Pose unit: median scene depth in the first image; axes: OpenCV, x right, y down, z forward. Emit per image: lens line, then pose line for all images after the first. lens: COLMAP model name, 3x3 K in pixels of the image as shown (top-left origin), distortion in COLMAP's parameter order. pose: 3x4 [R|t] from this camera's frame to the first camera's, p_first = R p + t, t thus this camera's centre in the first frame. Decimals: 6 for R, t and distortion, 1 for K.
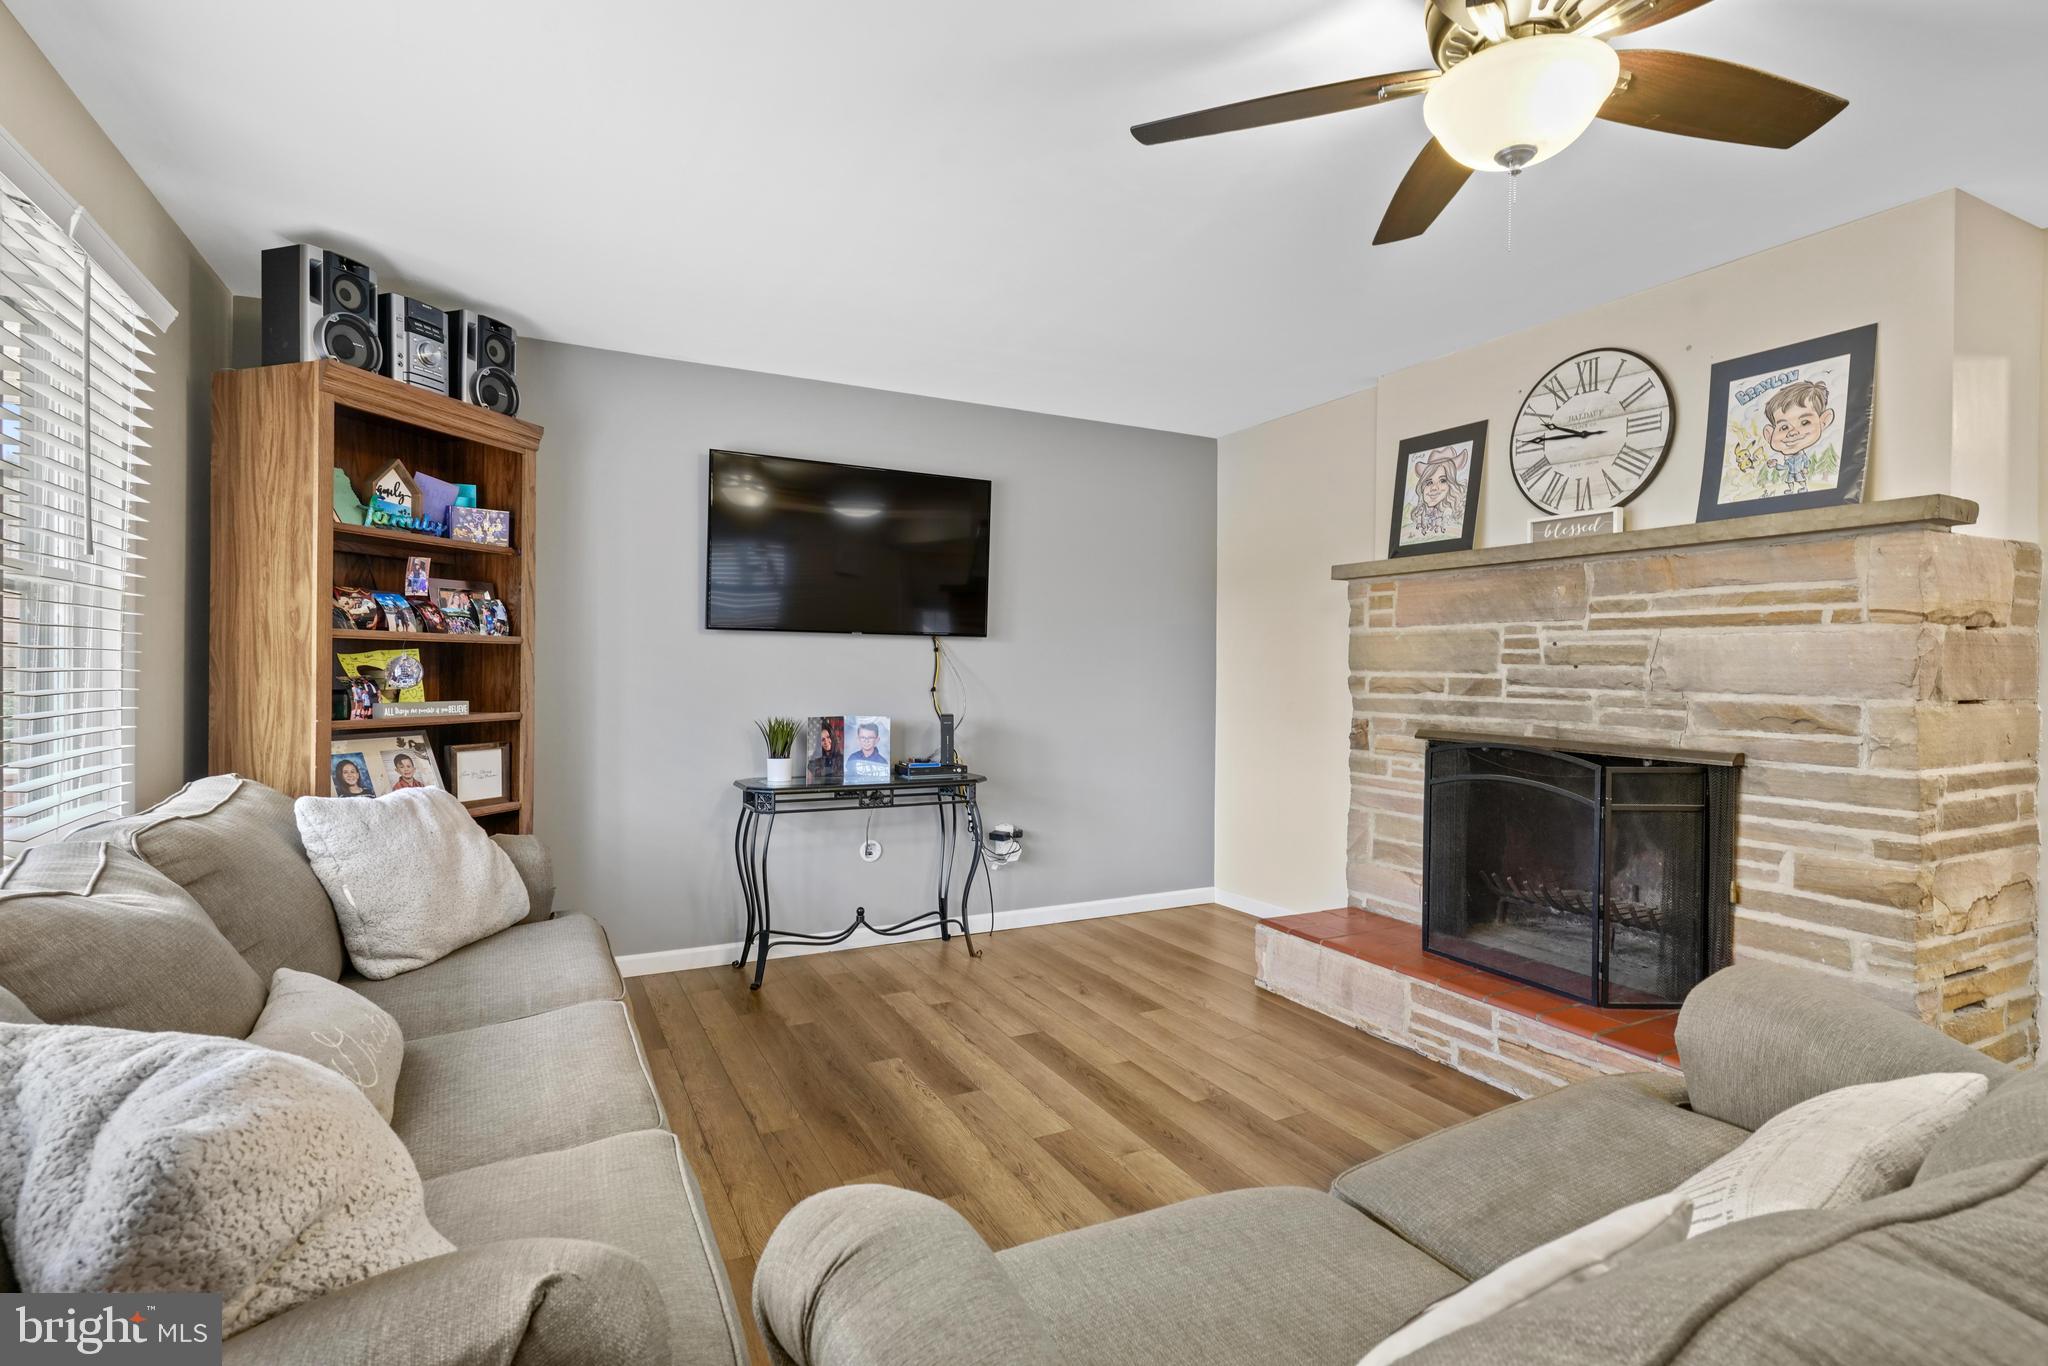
lens RADIAL K [[989.0, 0, 1019.3], [0, 989.0, 671.1], [0, 0, 1]] dist [0.002761, -0.000573]
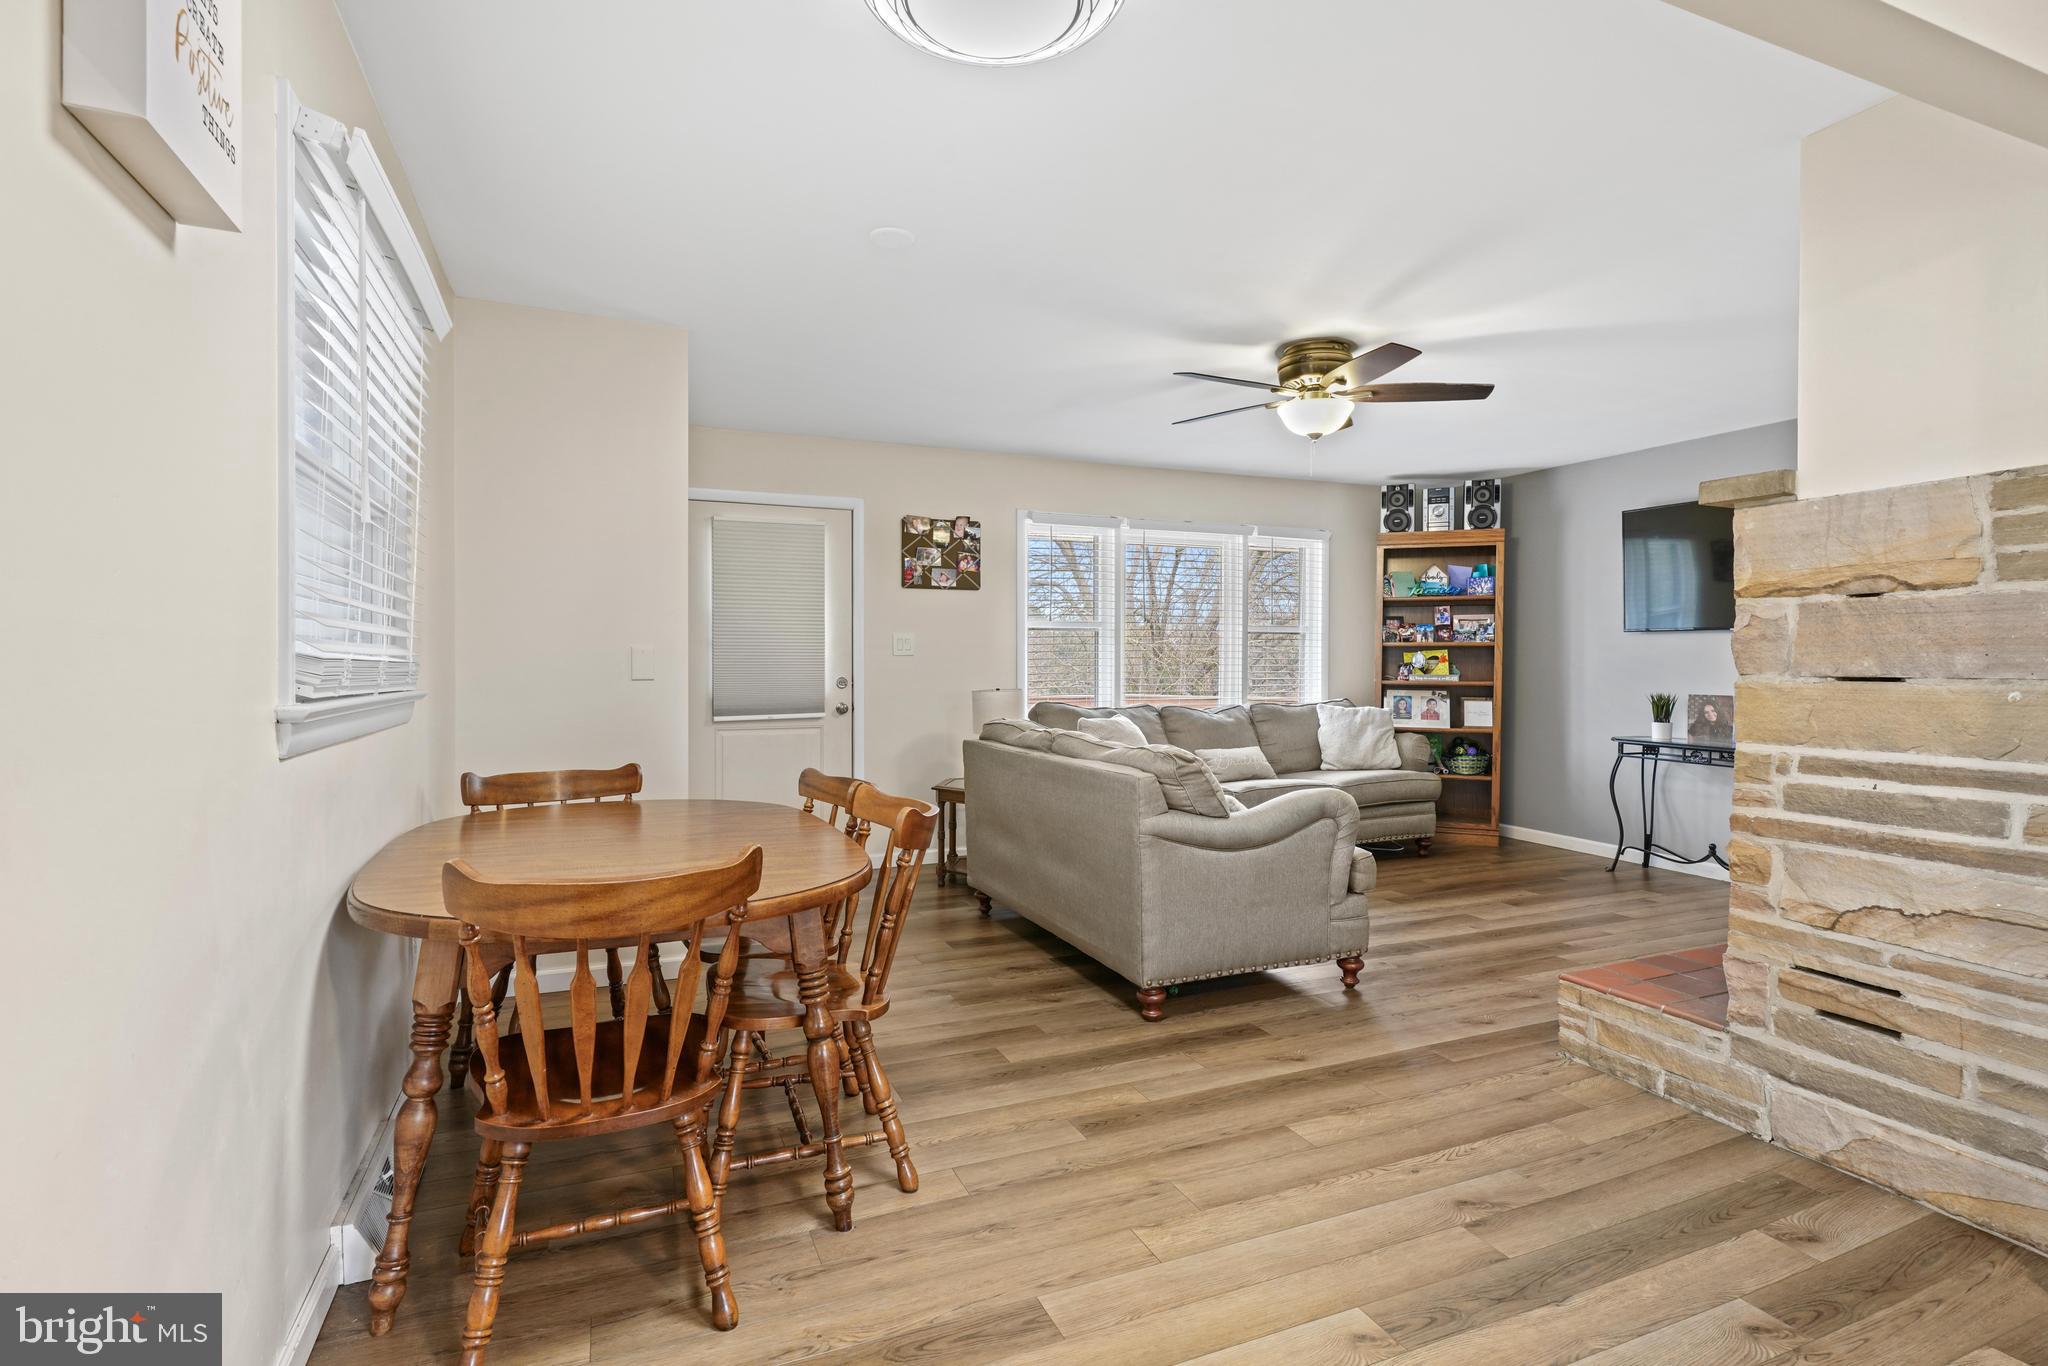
lens RADIAL K [[989.0, 0, 1019.3], [0, 989.0, 671.1], [0, 0, 1]] dist [0.002761, -0.000573]
pose [[-0.077493, 0.003586, -0.996986, 1.541612], [-0.008248, 0.999957, 0.004237, 0.021579], [0.996959, 0.008551, -0.077460, 0.260558]]
